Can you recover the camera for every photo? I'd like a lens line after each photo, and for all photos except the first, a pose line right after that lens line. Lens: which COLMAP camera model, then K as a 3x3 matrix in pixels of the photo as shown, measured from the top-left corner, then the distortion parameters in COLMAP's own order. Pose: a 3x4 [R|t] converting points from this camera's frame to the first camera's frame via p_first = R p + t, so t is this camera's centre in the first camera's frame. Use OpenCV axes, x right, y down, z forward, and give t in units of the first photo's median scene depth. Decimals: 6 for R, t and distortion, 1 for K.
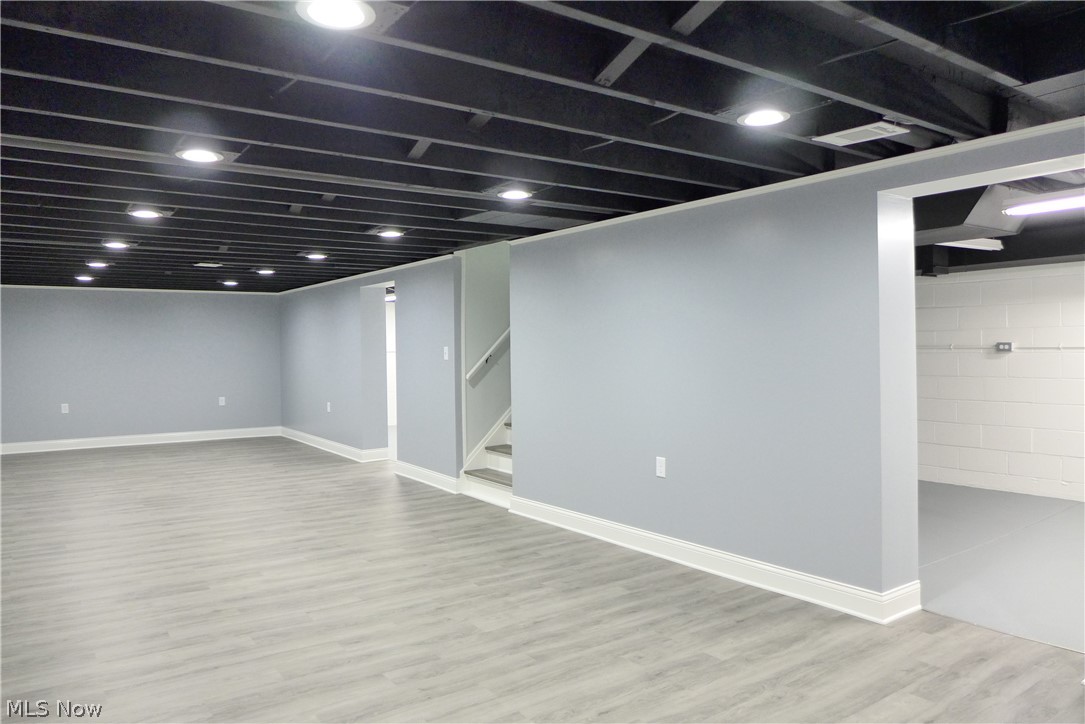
lens RADIAL K [[754.1, 0, 535.2], [0, 754.1, 360.8], [0, 0, 1]] dist [-0.048870, 0.016103]
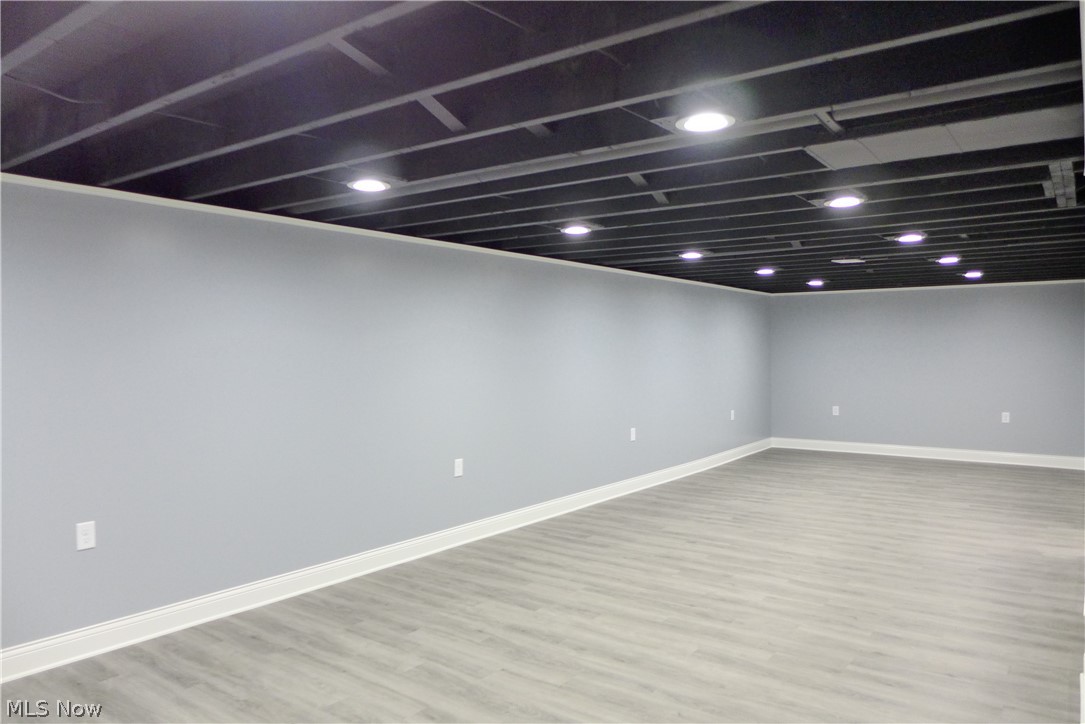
lens RADIAL K [[754.1, 0, 539.2], [0, 754.1, 357.8], [0, 0, 1]] dist [-0.048870, 0.016103]
pose [[0.309656, 0.021834, -0.950598, 0.477802], [-0.016170, 0.999713, 0.017695, -0.043427], [0.950711, 0.009892, 0.309920, 0.666907]]
